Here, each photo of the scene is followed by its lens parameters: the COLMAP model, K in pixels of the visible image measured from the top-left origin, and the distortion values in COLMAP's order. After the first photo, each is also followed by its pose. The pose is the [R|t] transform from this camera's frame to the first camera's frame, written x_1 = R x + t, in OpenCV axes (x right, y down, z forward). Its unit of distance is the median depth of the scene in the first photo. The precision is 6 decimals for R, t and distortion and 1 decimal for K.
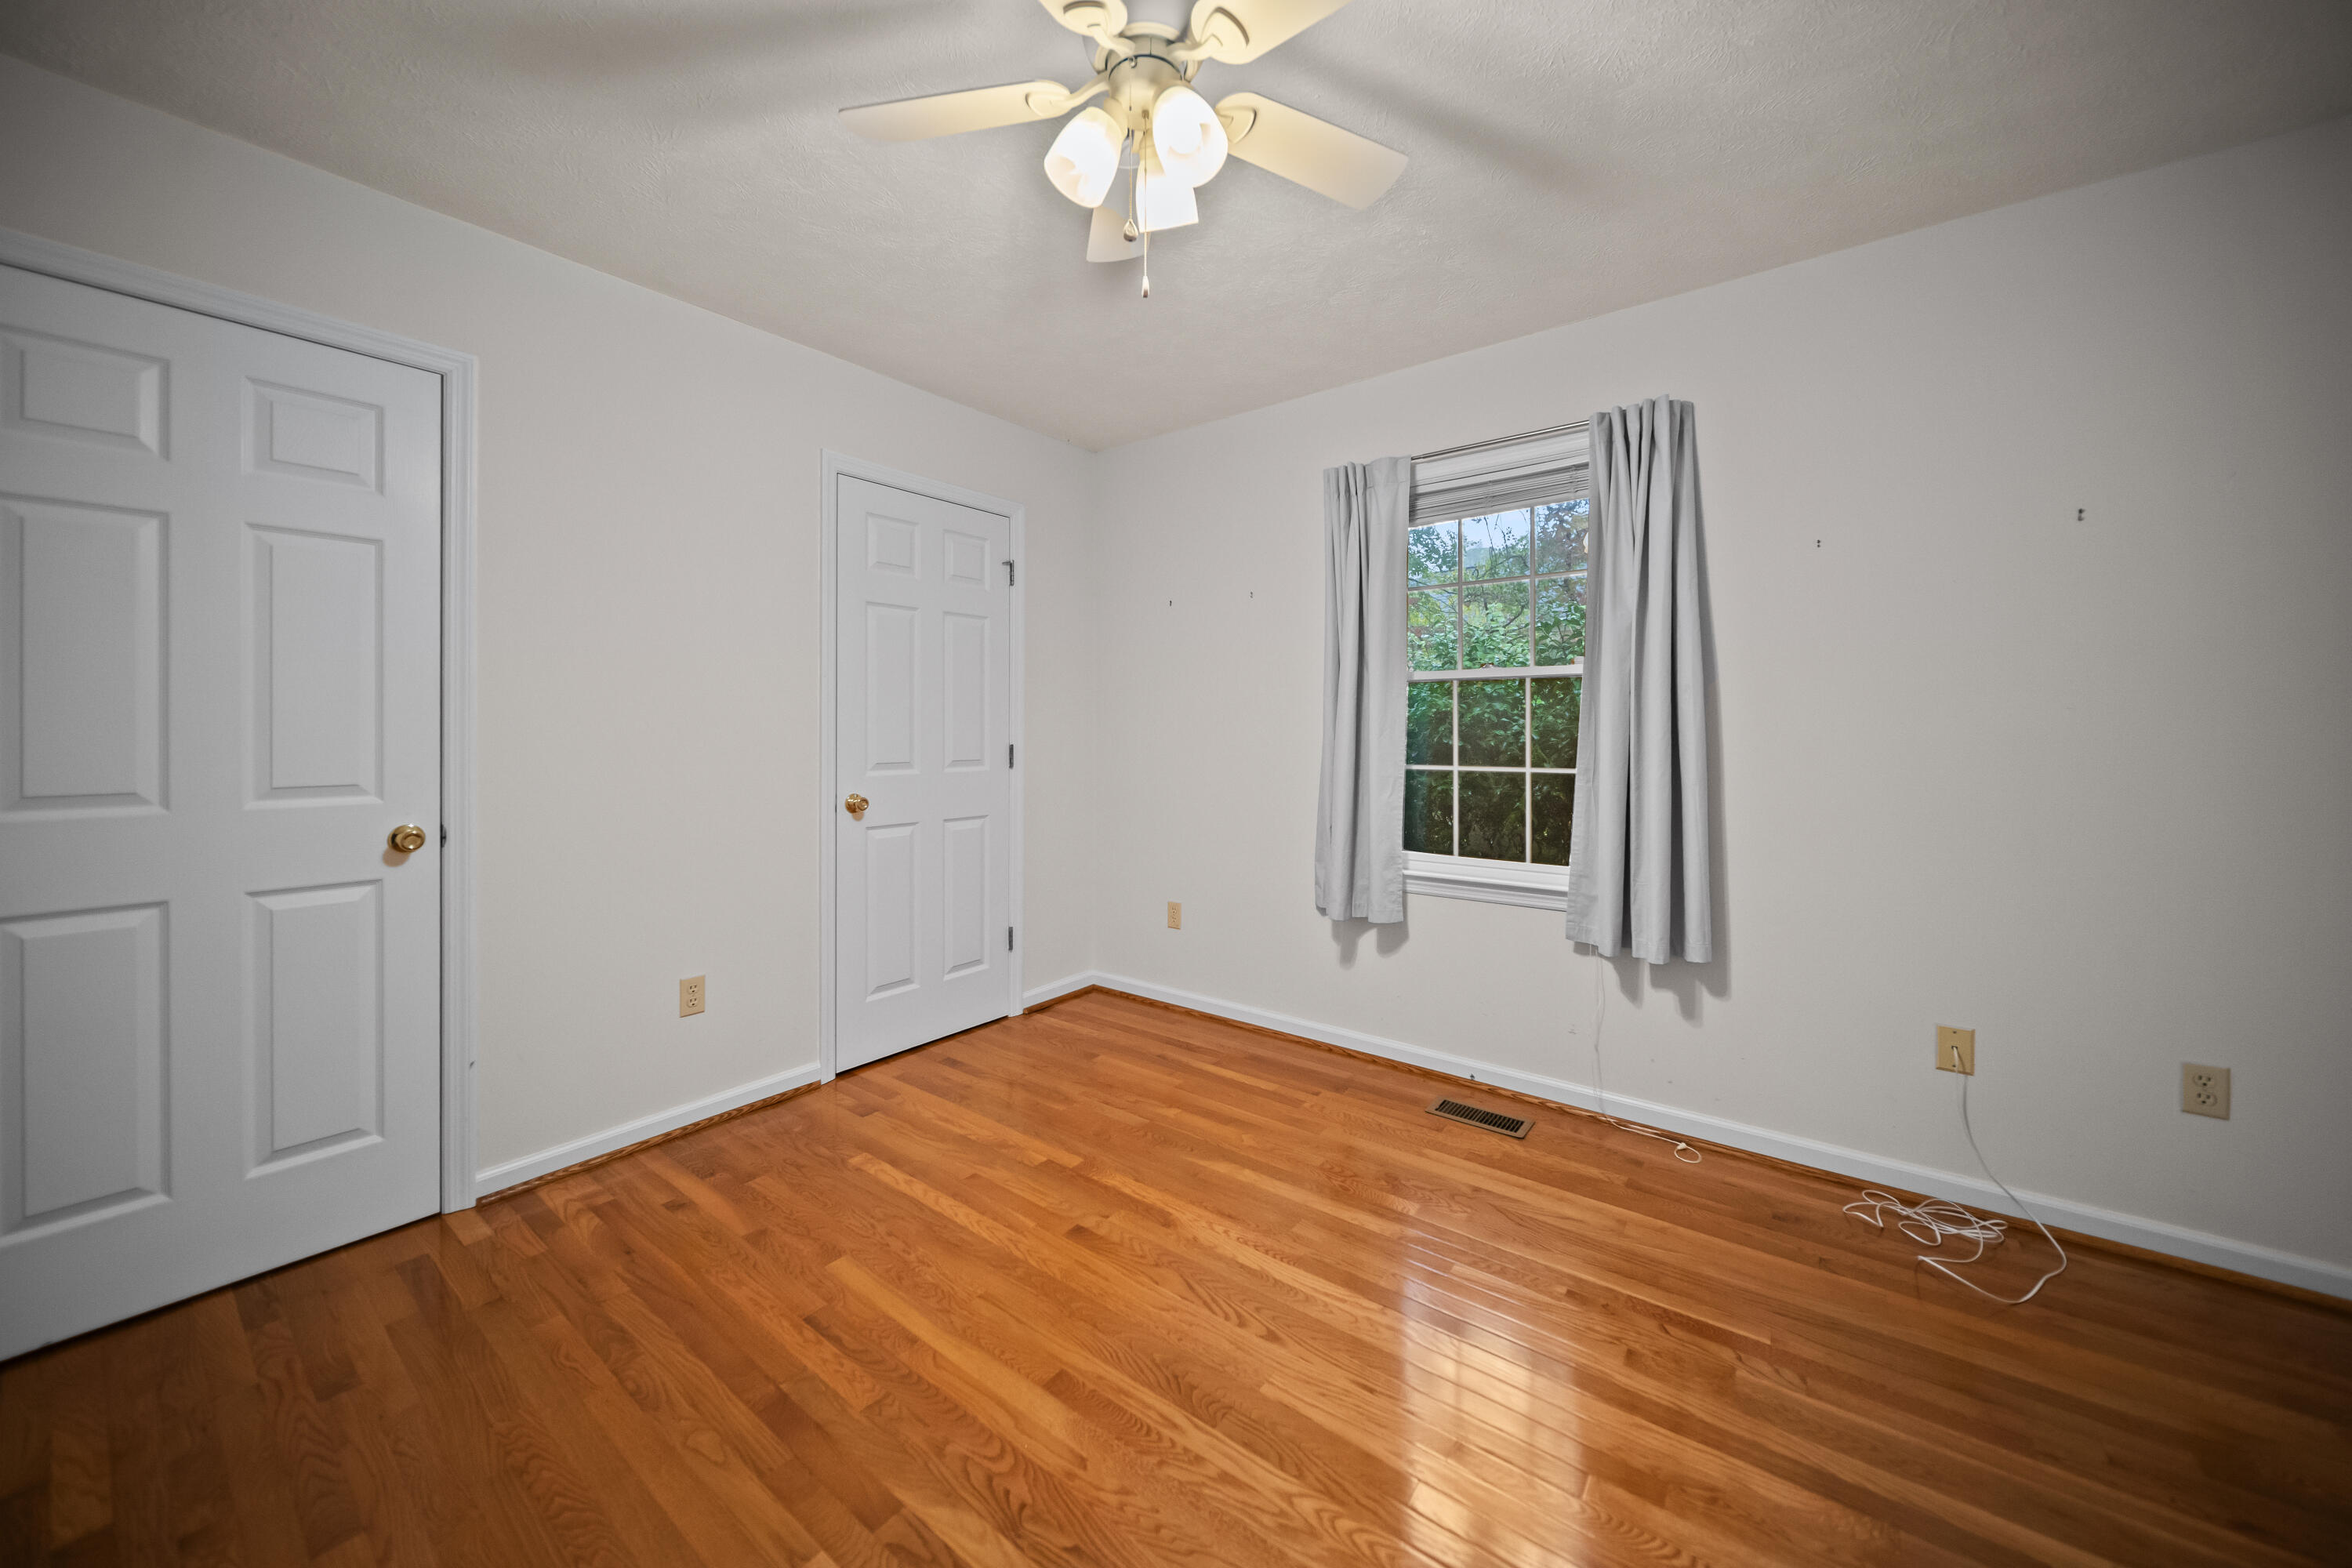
lens RADIAL K [[843.5, 0, 1175.7], [0, 843.5, 746.8], [0, 0, 1]] dist [-0.000187, -0.000111]
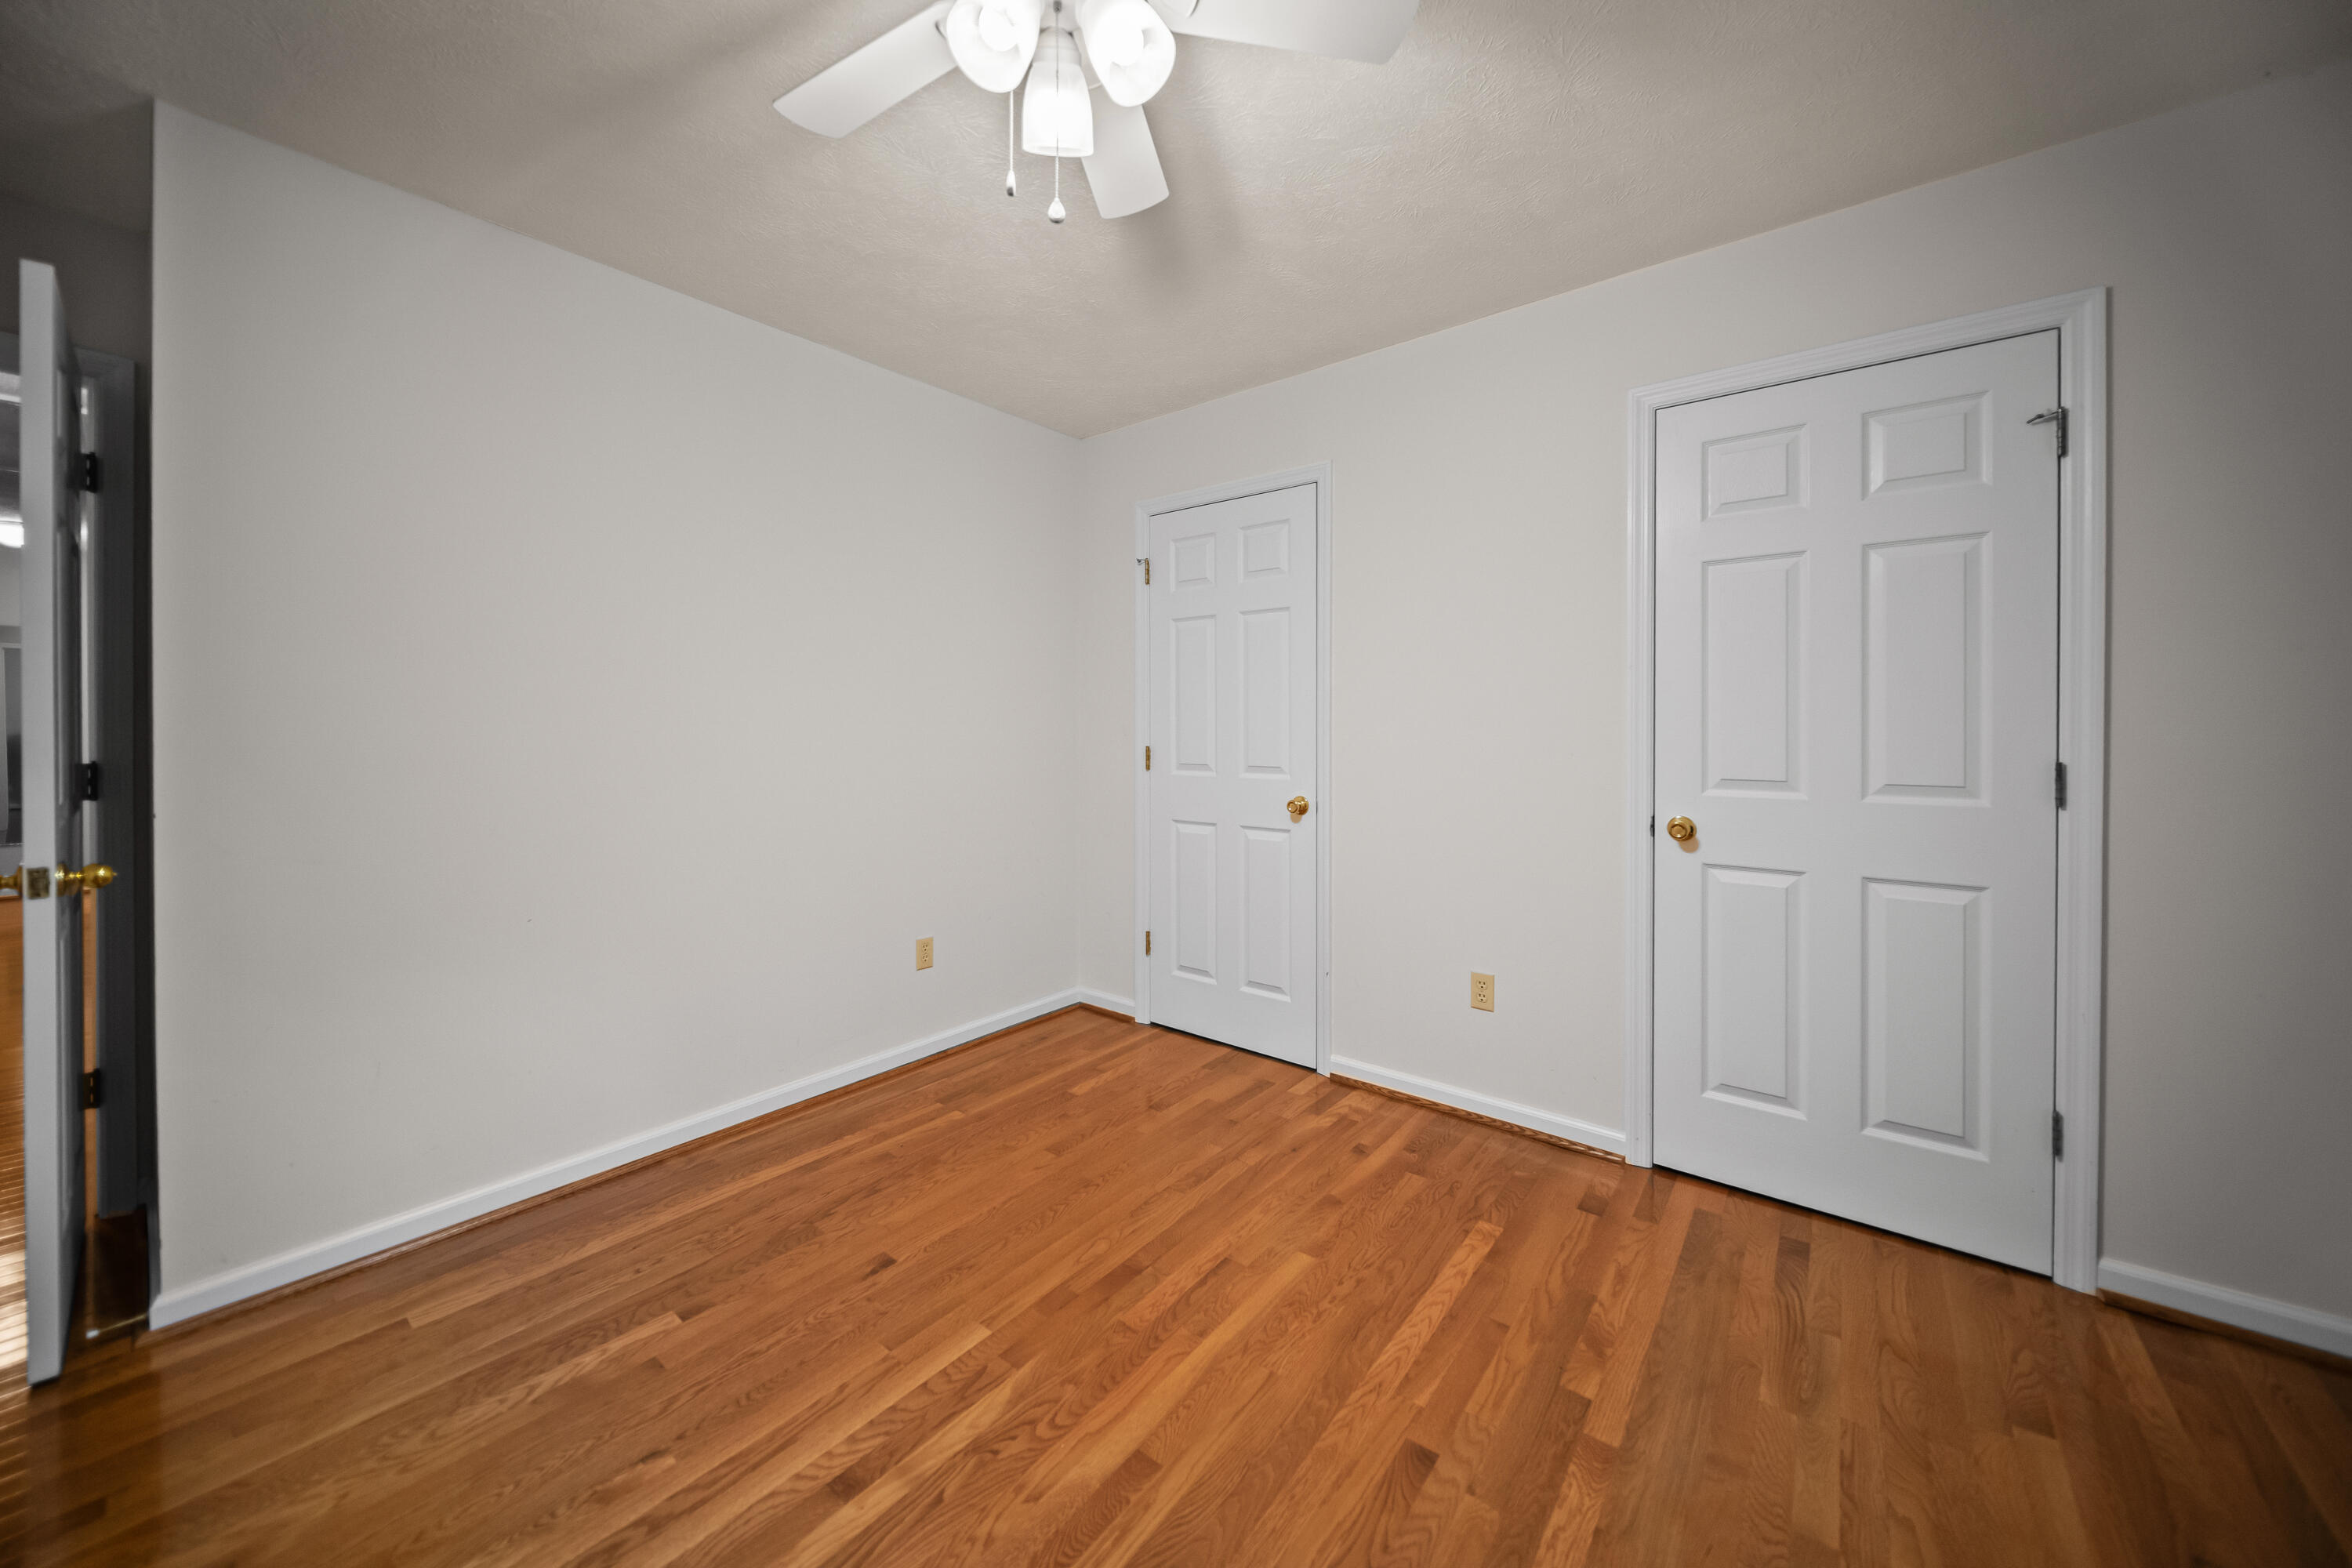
lens RADIAL K [[843.5, 0, 1175.7], [0, 843.5, 746.8], [0, 0, 1]] dist [-0.000187, -0.000111]
pose [[-0.011582, 0.021020, -0.999712, 0.577303], [-0.021588, 0.999541, 0.021266, -0.020783], [0.999700, 0.021828, -0.011123, 0.804271]]
